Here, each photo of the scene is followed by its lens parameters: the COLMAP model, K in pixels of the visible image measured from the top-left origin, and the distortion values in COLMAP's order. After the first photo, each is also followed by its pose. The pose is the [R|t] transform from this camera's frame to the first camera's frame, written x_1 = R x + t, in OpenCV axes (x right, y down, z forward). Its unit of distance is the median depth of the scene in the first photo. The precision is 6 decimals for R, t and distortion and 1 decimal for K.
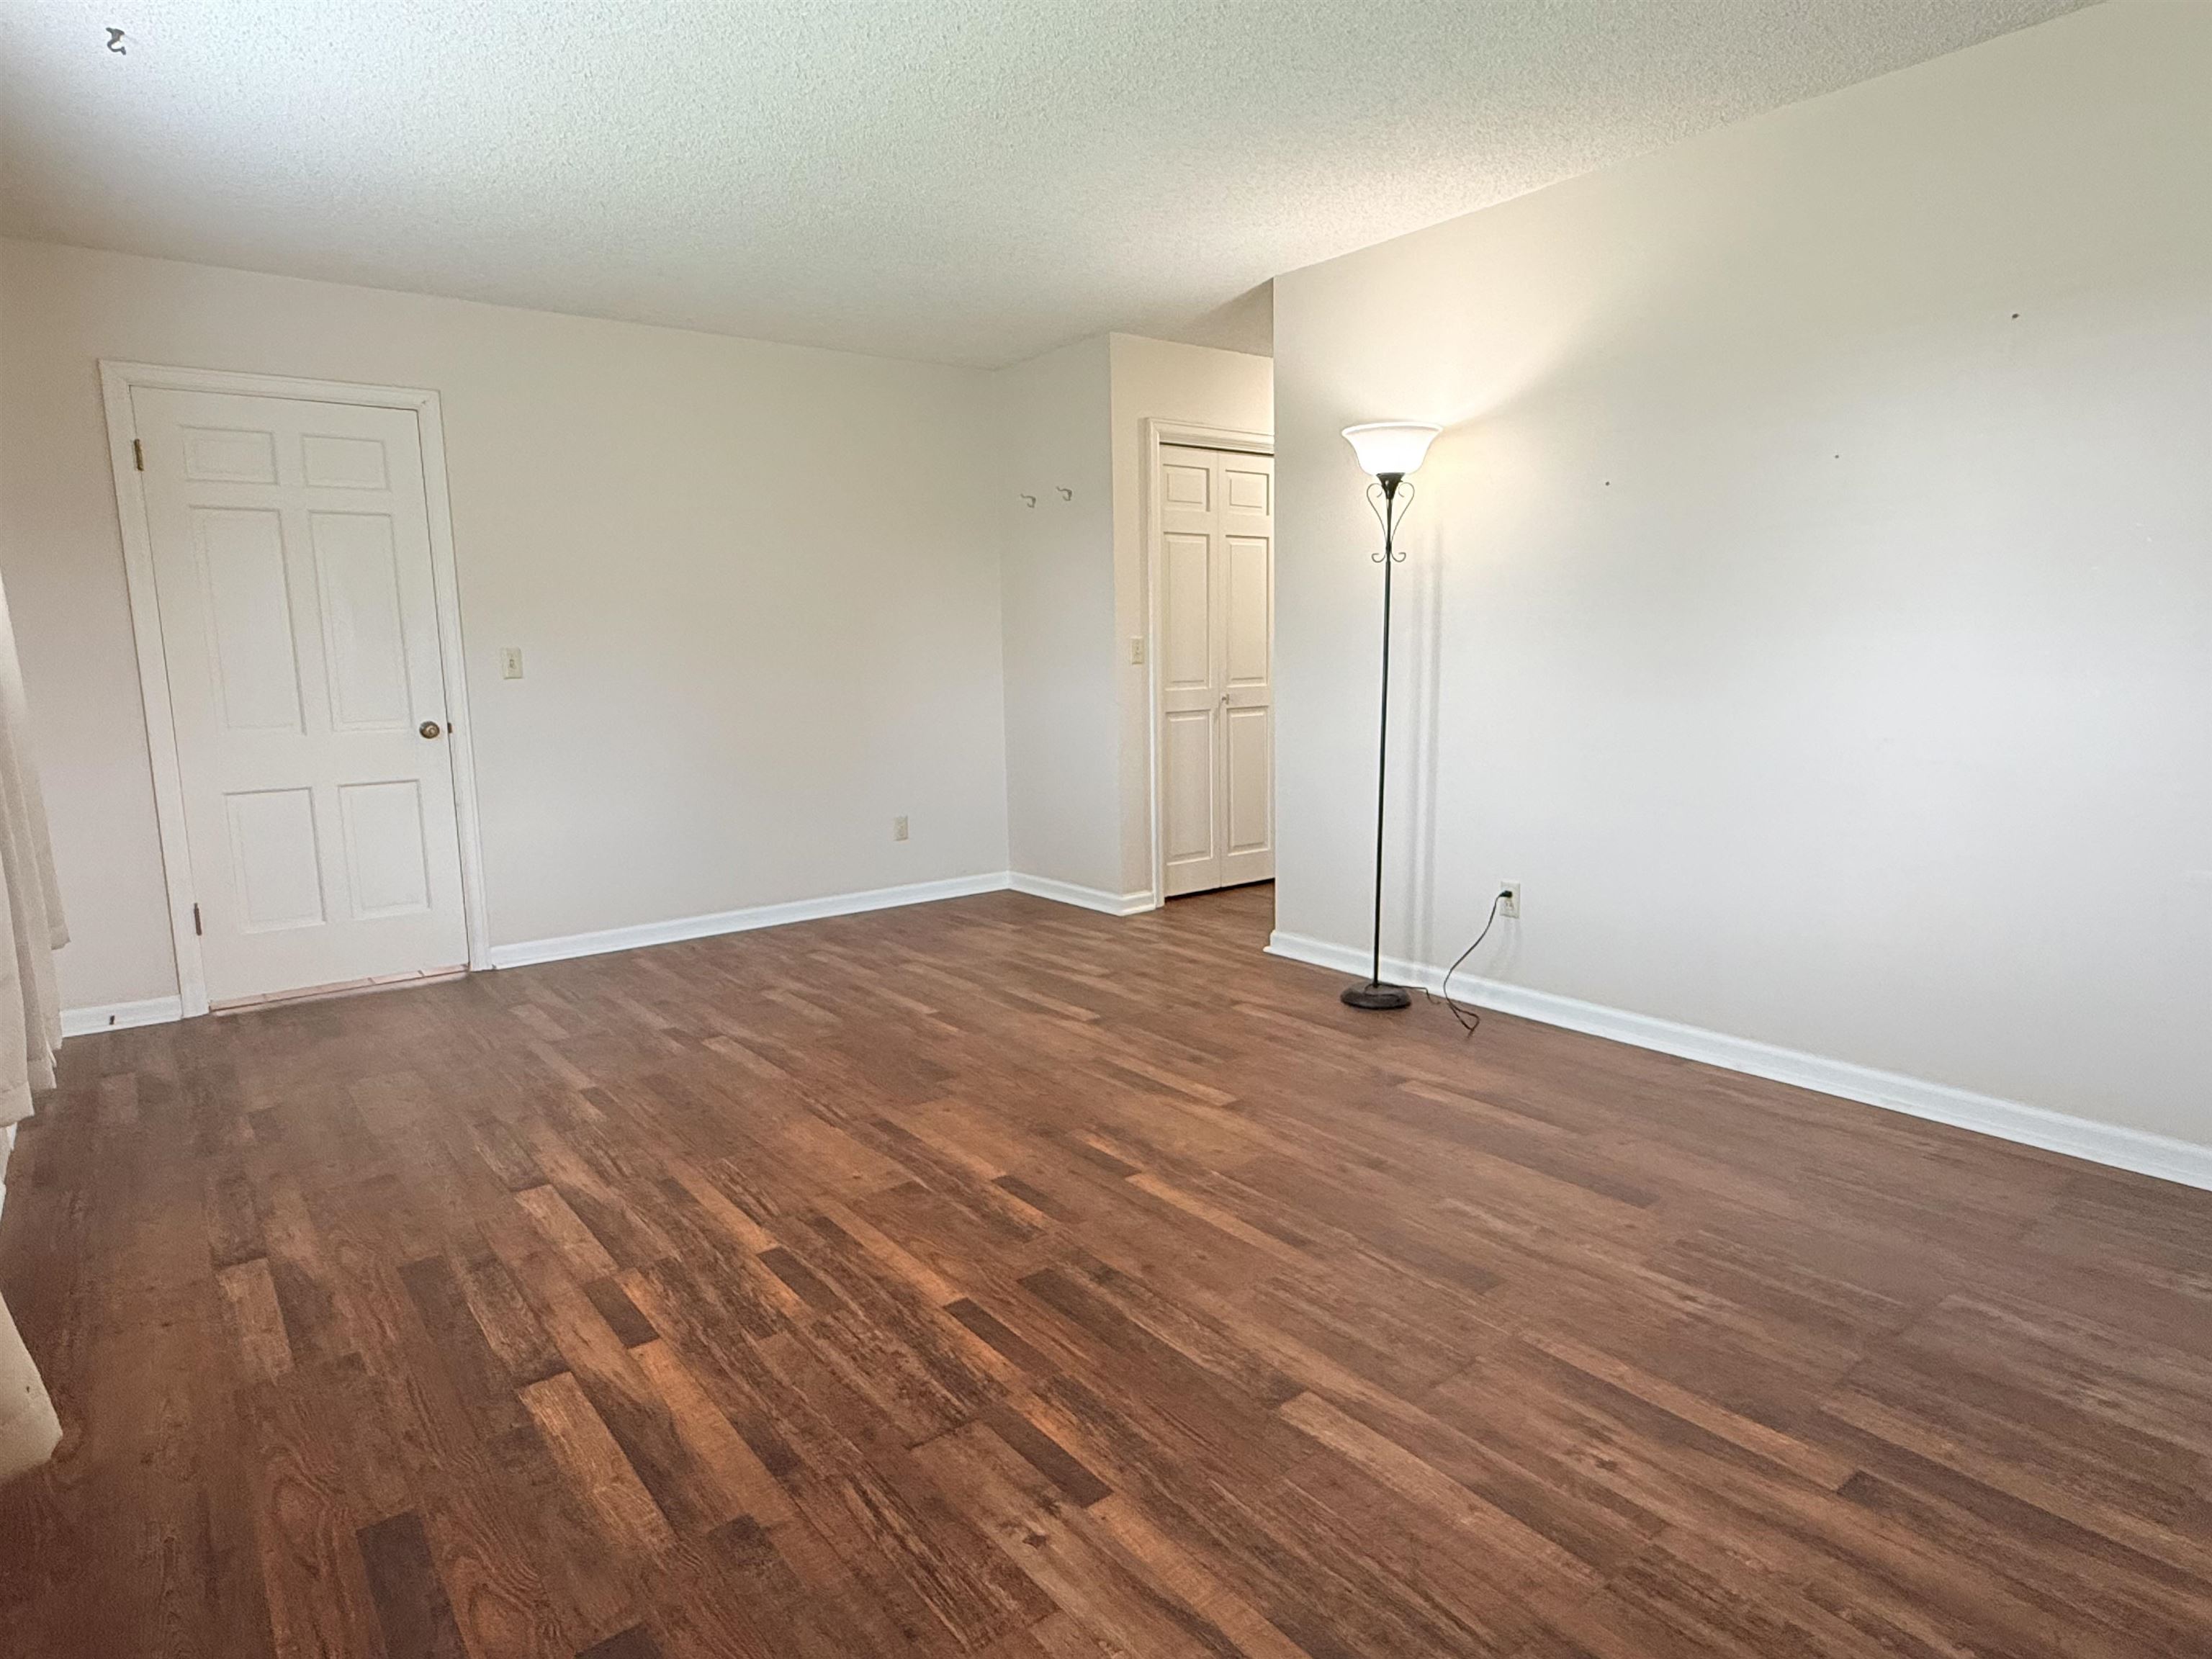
lens RADIAL K [[1276.6, 0, 1103.7], [0, 1276.6, 834.9], [0, 0, 1]] dist [-0.003396, -0.000345]
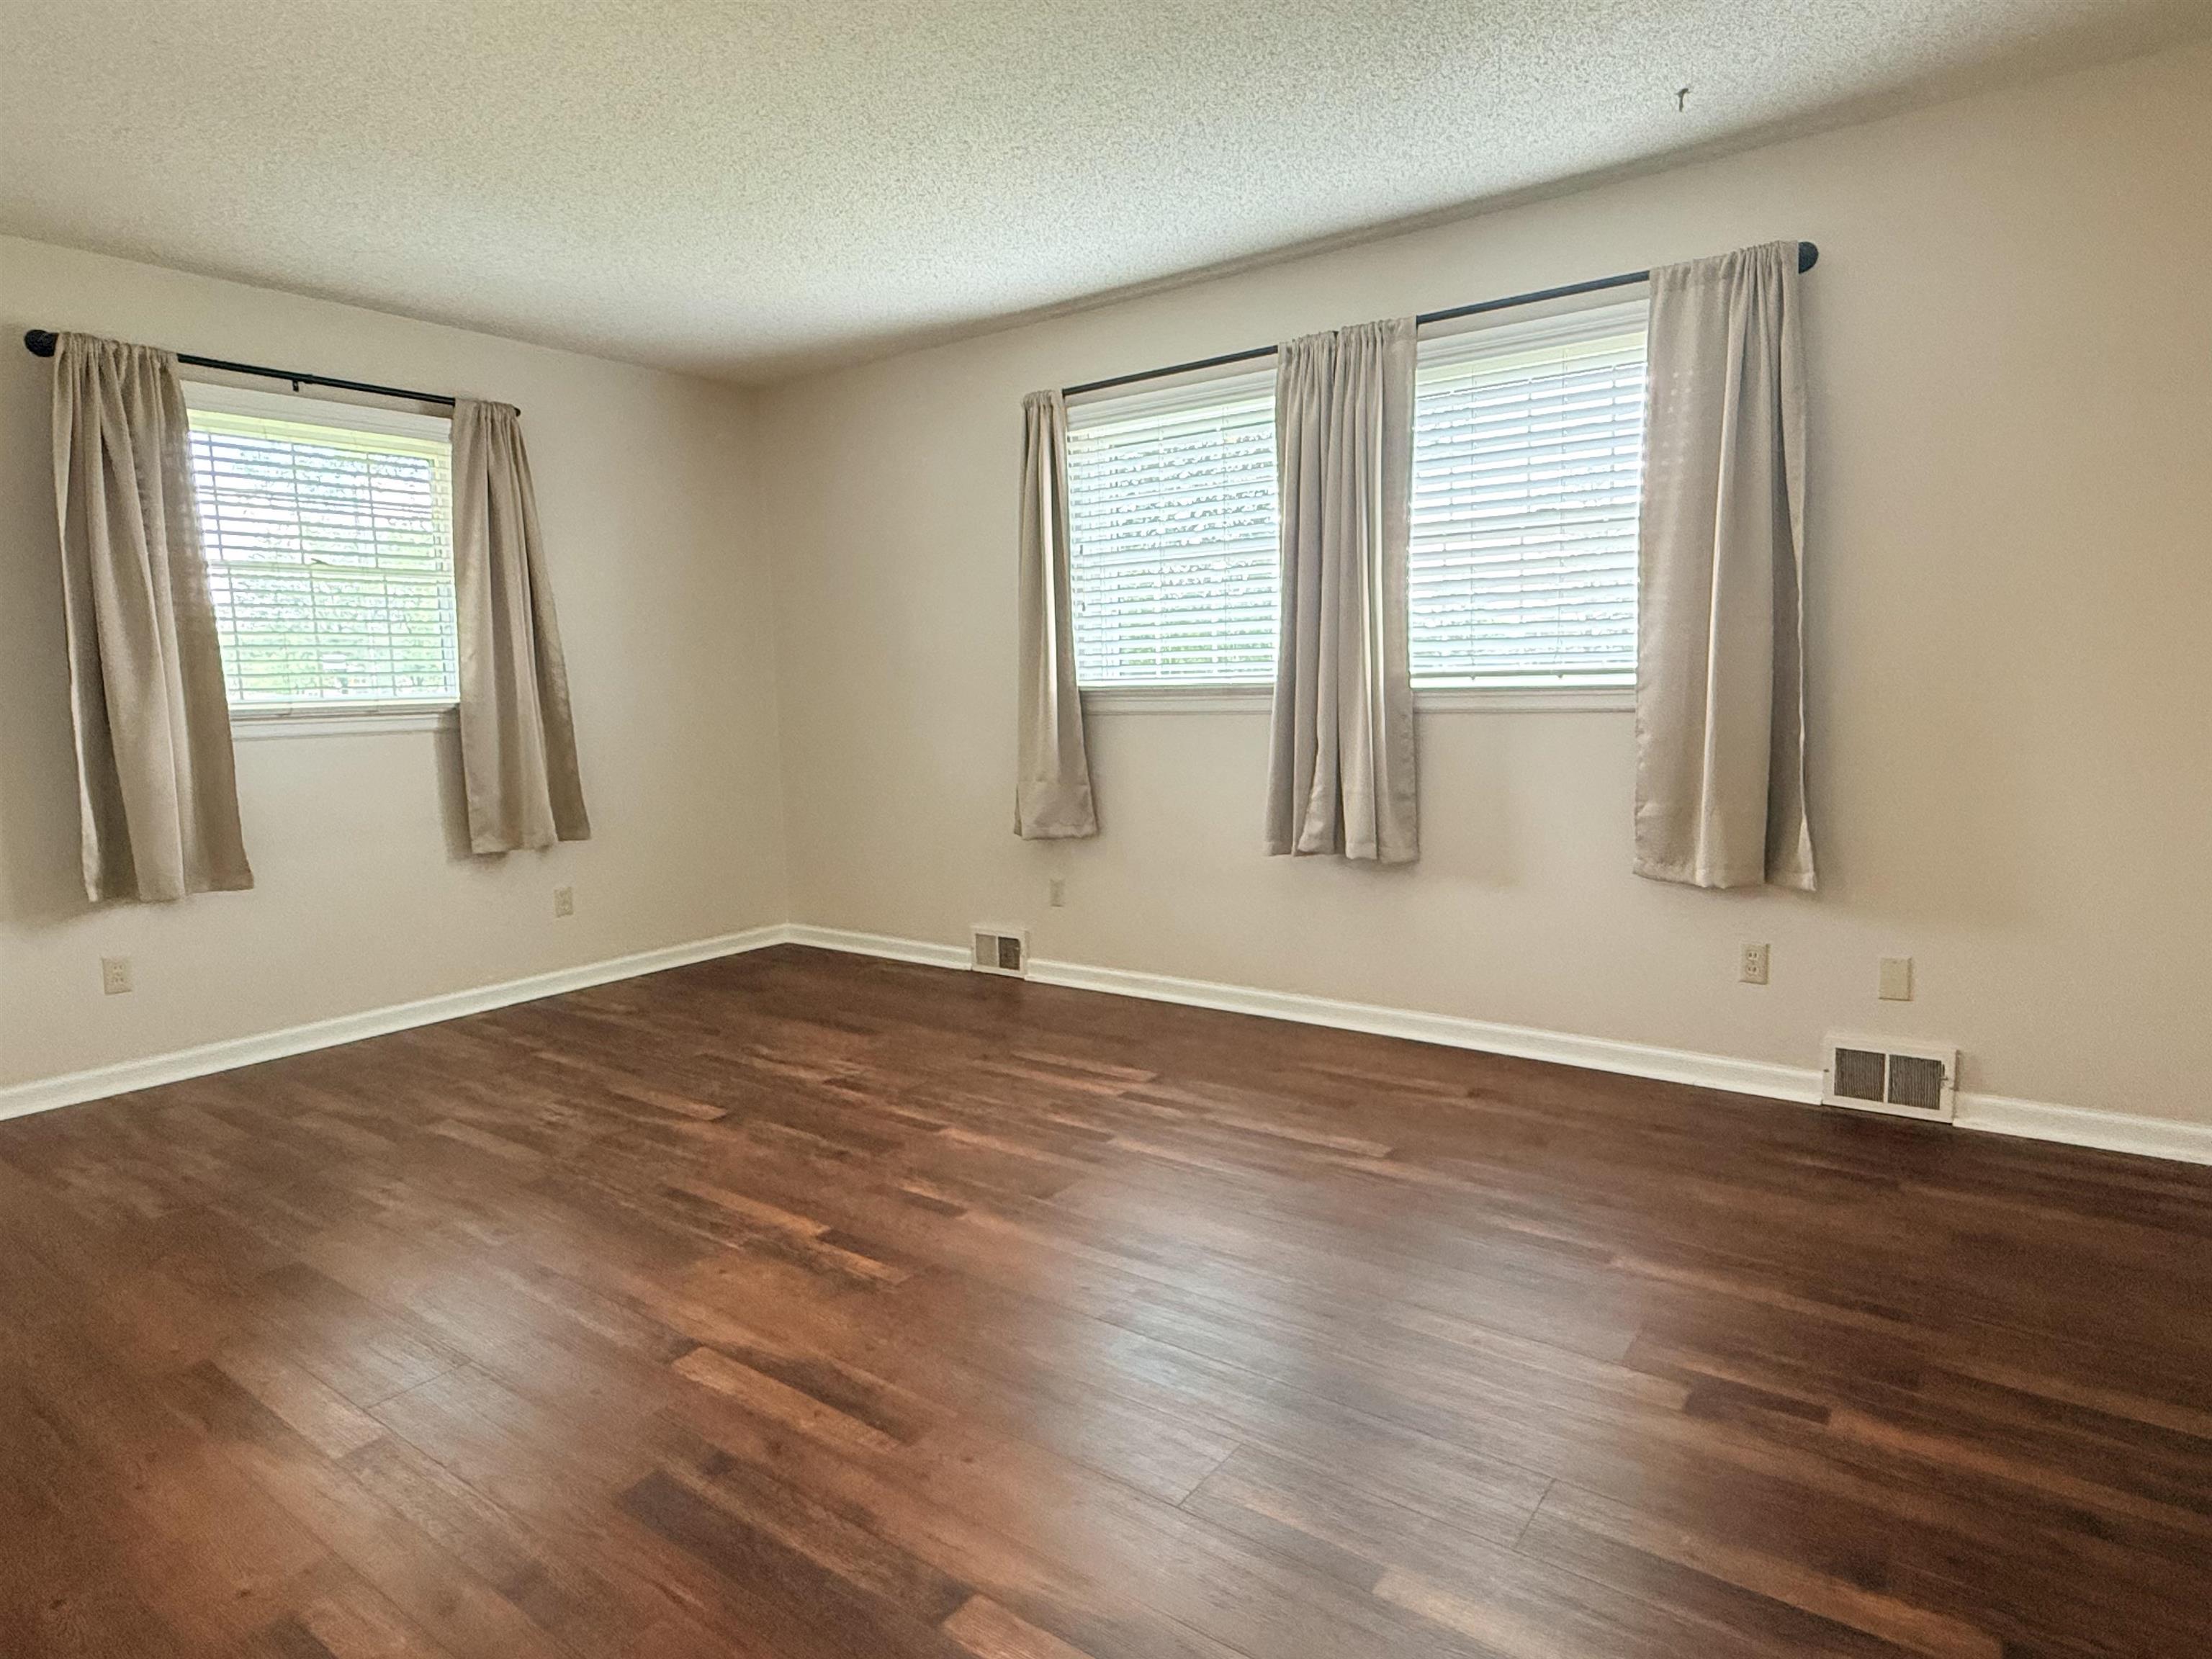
lens RADIAL K [[1276.6, 0, 1105.4], [0, 1276.6, 823.5], [0, 0, 1]] dist [-0.003396, -0.000345]
pose [[-0.962310, 0.072349, -0.262156, 0.057412], [0.002366, 0.966156, 0.257949, -0.327964], [0.271946, 0.247607, -0.929912, 2.237357]]
